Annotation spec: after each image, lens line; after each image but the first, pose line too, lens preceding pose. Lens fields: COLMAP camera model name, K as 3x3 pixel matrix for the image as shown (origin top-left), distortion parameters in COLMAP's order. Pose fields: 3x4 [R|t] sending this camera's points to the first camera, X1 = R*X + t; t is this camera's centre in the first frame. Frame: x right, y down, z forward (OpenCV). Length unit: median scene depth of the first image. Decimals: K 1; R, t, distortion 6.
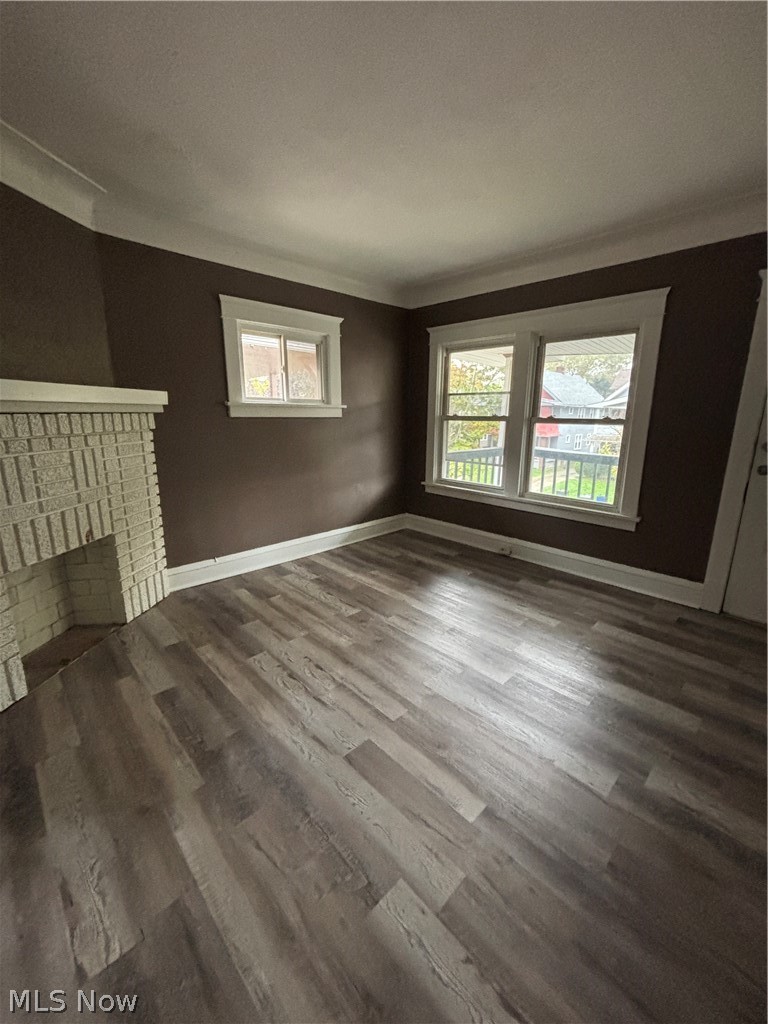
lens RADIAL K [[415.2, 0, 385.4], [0, 415.2, 506.6], [0, 0, 1]] dist [-0.006775, -0.000077]
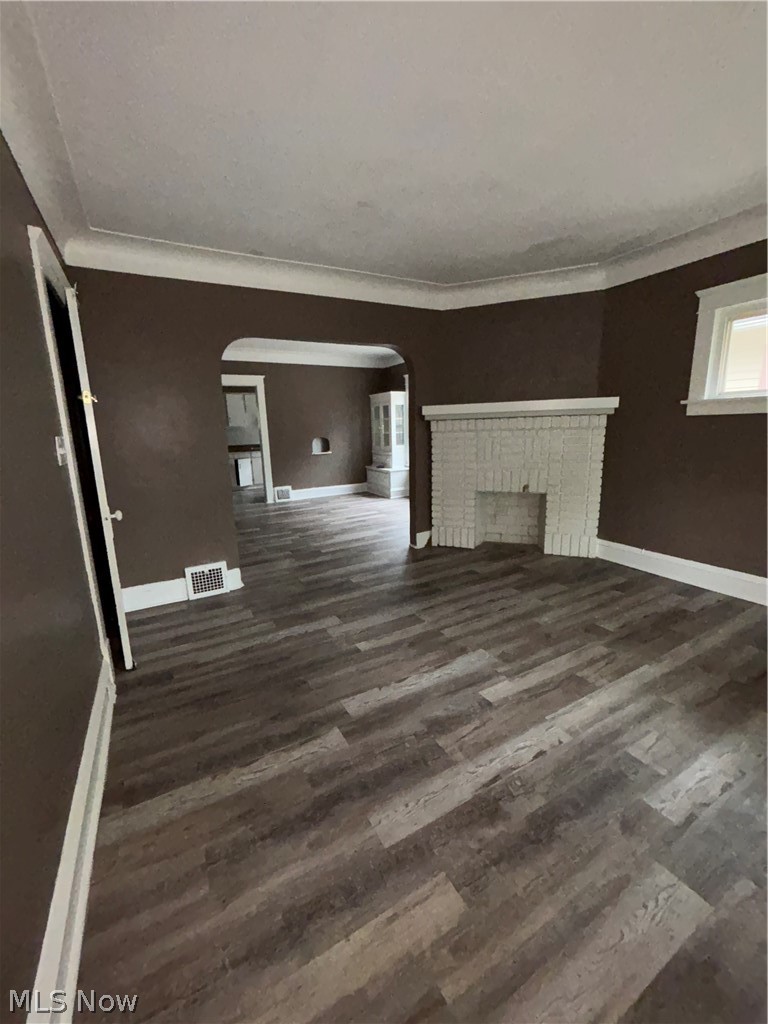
lens RADIAL K [[415.2, 0, 385.4], [0, 415.2, 506.6], [0, 0, 1]] dist [-0.006775, -0.000077]
pose [[-0.256816, 0.184241, -0.948736, 0.966691], [-0.193235, 0.952051, 0.237192, -0.134963], [0.946946, 0.244243, -0.208900, 0.742021]]
